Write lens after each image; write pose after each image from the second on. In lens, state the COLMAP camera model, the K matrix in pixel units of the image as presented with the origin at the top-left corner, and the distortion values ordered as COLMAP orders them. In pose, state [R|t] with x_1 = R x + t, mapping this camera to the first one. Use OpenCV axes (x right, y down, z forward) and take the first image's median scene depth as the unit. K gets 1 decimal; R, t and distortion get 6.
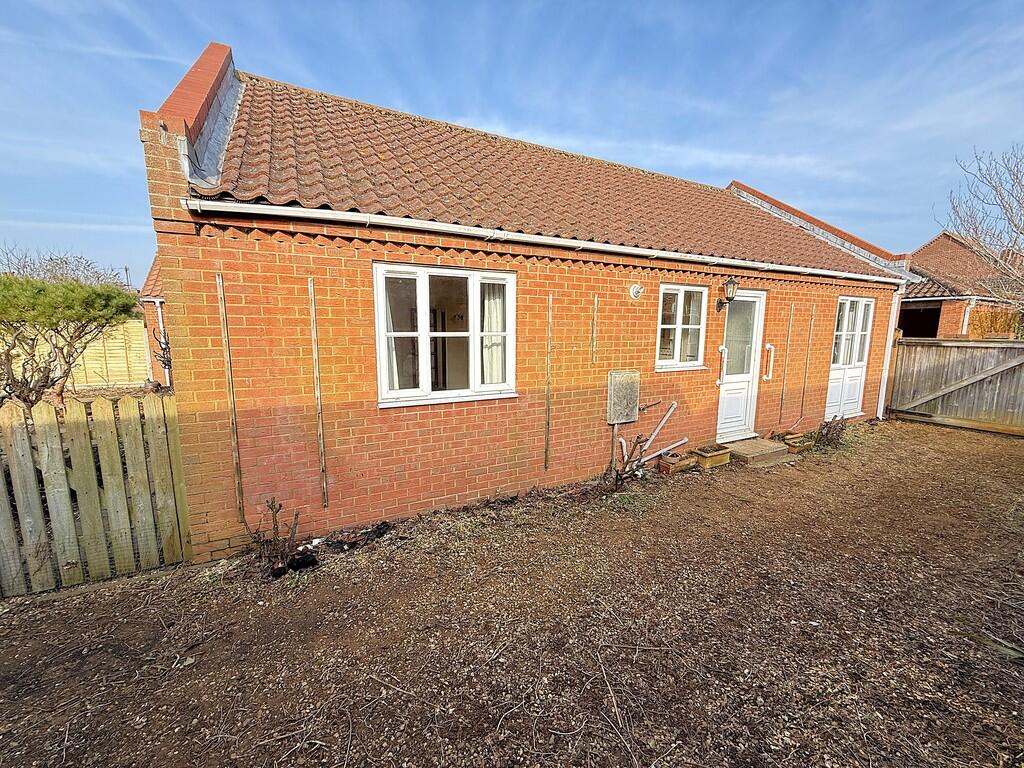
lens RADIAL K [[410.6, 0, 515.5], [0, 410.6, 391.2], [0, 0, 1]] dist [0.001478, -0.000584]
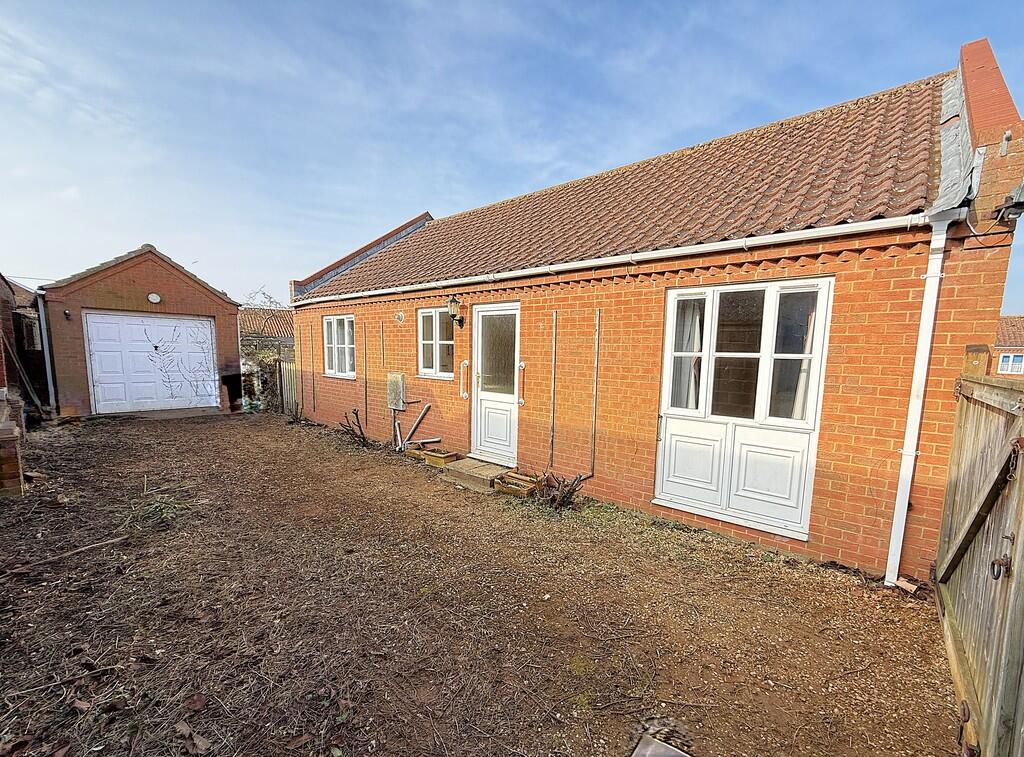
lens RADIAL K [[391.5, 0, 540.0], [0, 391.5, 384.3], [0, 0, 1]] dist [-0.000640, -0.000058]
pose [[0.419294, 0.087925, -0.903583, 0.442983], [-0.146480, 0.988810, 0.028247, -0.031513], [0.895955, 0.120513, 0.427481, 0.225400]]
